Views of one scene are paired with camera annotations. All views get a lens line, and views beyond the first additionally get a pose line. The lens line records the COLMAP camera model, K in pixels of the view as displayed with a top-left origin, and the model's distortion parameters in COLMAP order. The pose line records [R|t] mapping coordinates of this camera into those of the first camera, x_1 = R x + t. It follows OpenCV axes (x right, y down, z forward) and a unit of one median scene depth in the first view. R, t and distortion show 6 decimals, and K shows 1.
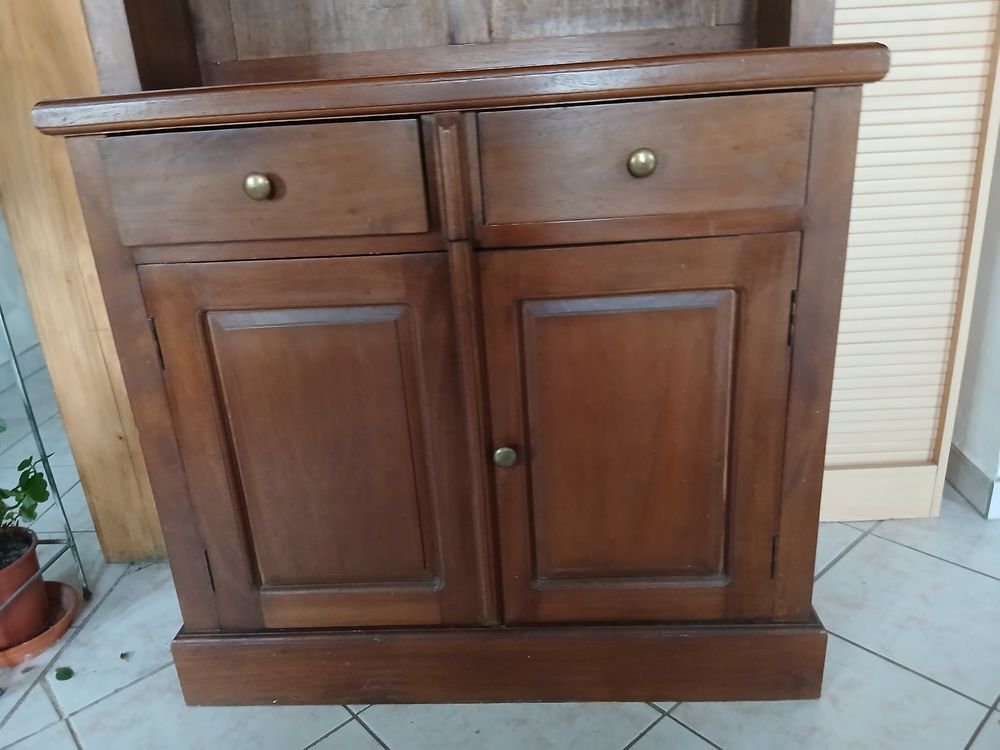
lens RADIAL K [[755.3, 0, 493.9], [0, 755.3, 371.1], [0, 0, 1]] dist [0.111051, -0.187813]
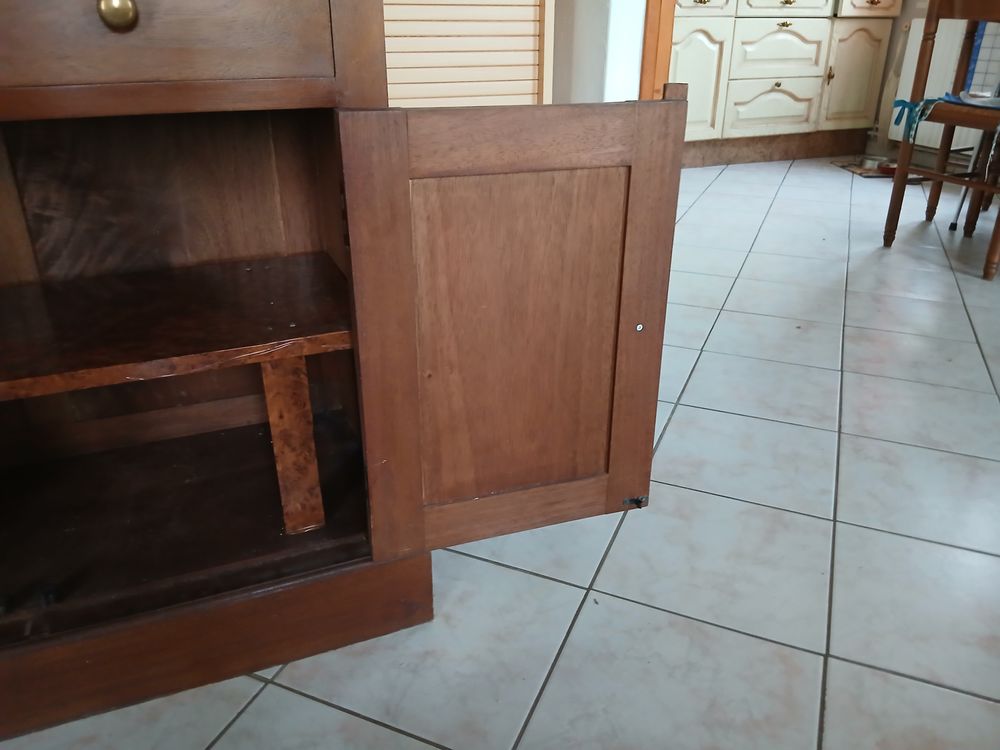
lens RADIAL K [[755.3, 0, 493.9], [0, 755.3, 371.1], [0, 0, 1]] dist [0.111051, -0.187813]
pose [[0.907778, -0.118931, 0.402237, 0.148826], [0.095629, 0.992387, 0.077606, 0.051197], [-0.408405, -0.031983, 0.912240, 0.106892]]
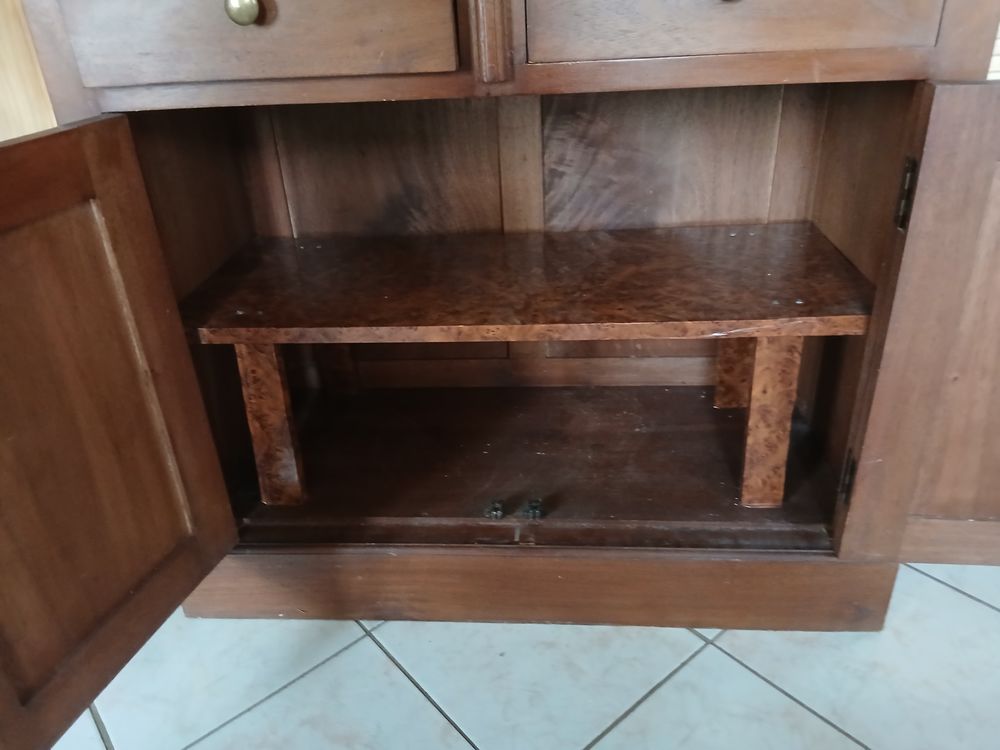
lens RADIAL K [[755.3, 0, 493.9], [0, 755.3, 371.1], [0, 0, 1]] dist [0.111051, -0.187813]
pose [[0.999493, 0.023658, -0.021288, -0.019034], [-0.020783, 0.991767, 0.126359, 0.020984], [0.024102, -0.125852, 0.991756, 0.139192]]
